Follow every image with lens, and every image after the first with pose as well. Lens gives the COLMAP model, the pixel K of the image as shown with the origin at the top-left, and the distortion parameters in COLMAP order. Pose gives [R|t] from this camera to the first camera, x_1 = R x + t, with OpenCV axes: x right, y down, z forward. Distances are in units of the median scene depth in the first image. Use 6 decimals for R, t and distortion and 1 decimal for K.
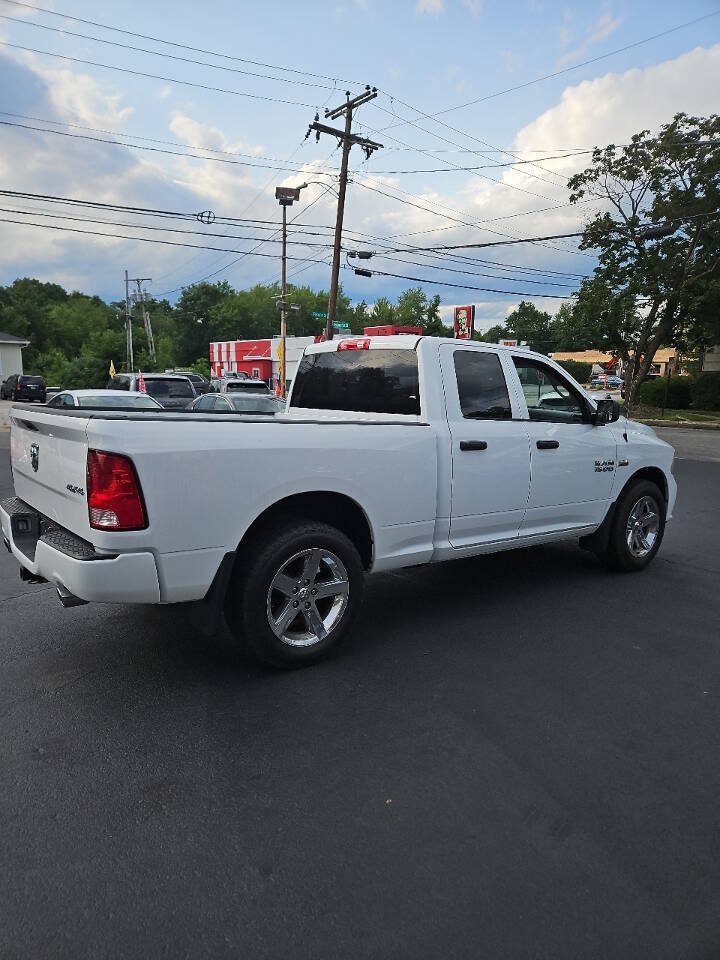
lens RADIAL K [[643.1, 0, 355.9], [0, 643.1, 486.2], [0, 0, 1]] dist [0.057246, -0.044464]
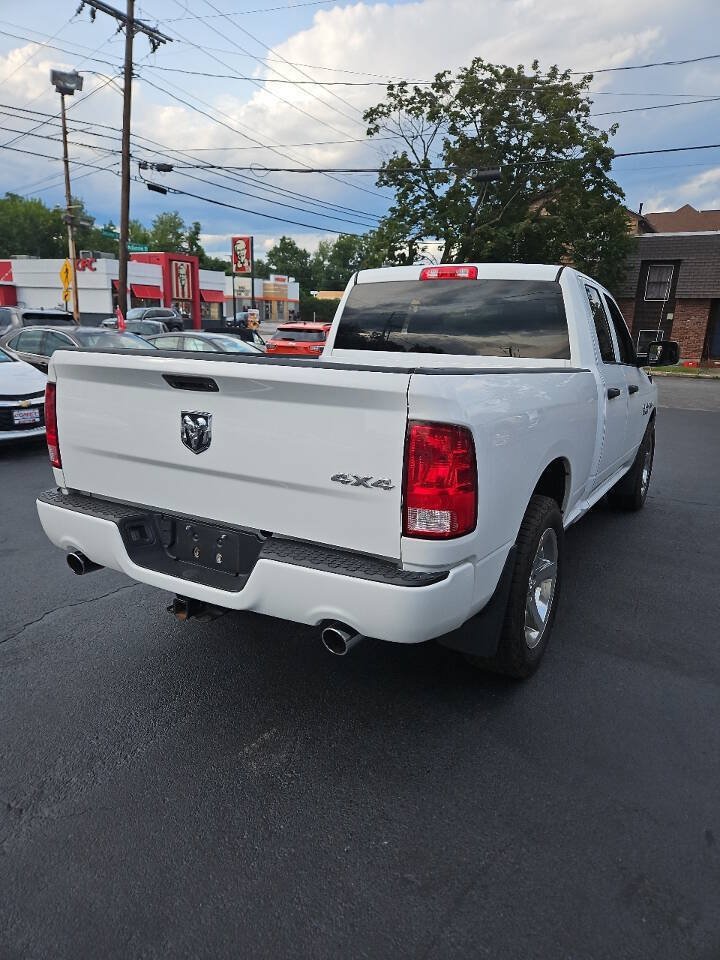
lens RADIAL K [[643.1, 0, 362.9], [0, 643.1, 483.1], [0, 0, 1]] dist [0.057246, -0.044464]
pose [[0.929798, -0.070289, 0.361297, -0.079428], [0.037670, 0.994614, 0.096556, -0.006646], [-0.366138, -0.076168, 0.927438, 0.046274]]
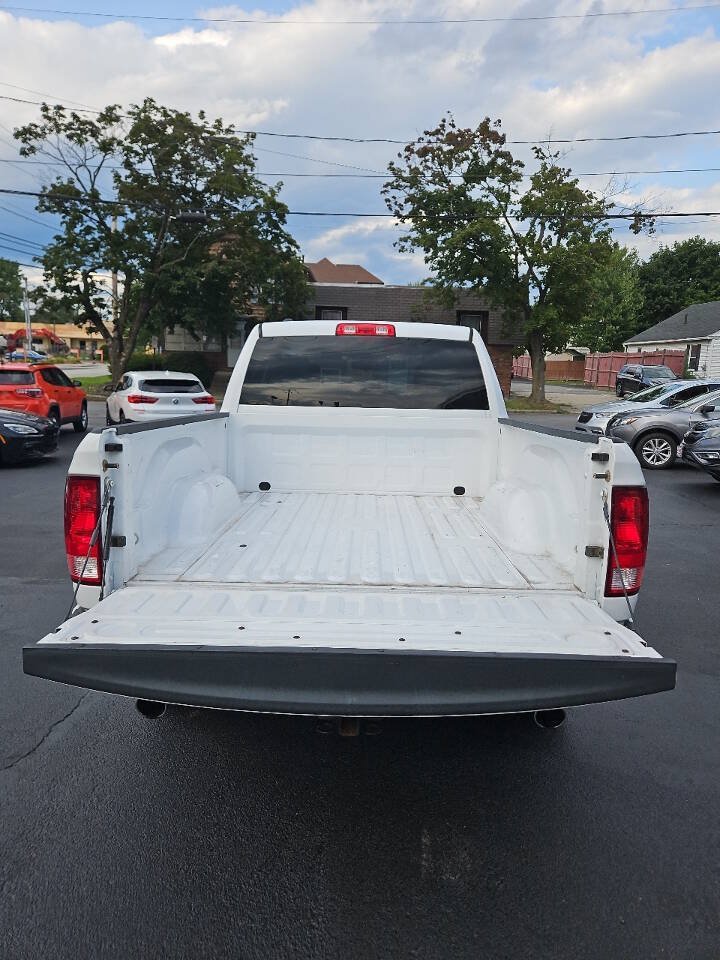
lens RADIAL K [[643.1, 0, 358.5], [0, 643.1, 479.3], [0, 0, 1]] dist [0.057246, -0.044464]
pose [[0.633706, -0.125750, 0.763284, -0.127791], [0.104174, 0.991584, 0.076873, -0.016861], [-0.766527, 0.030799, 0.641473, 0.087091]]
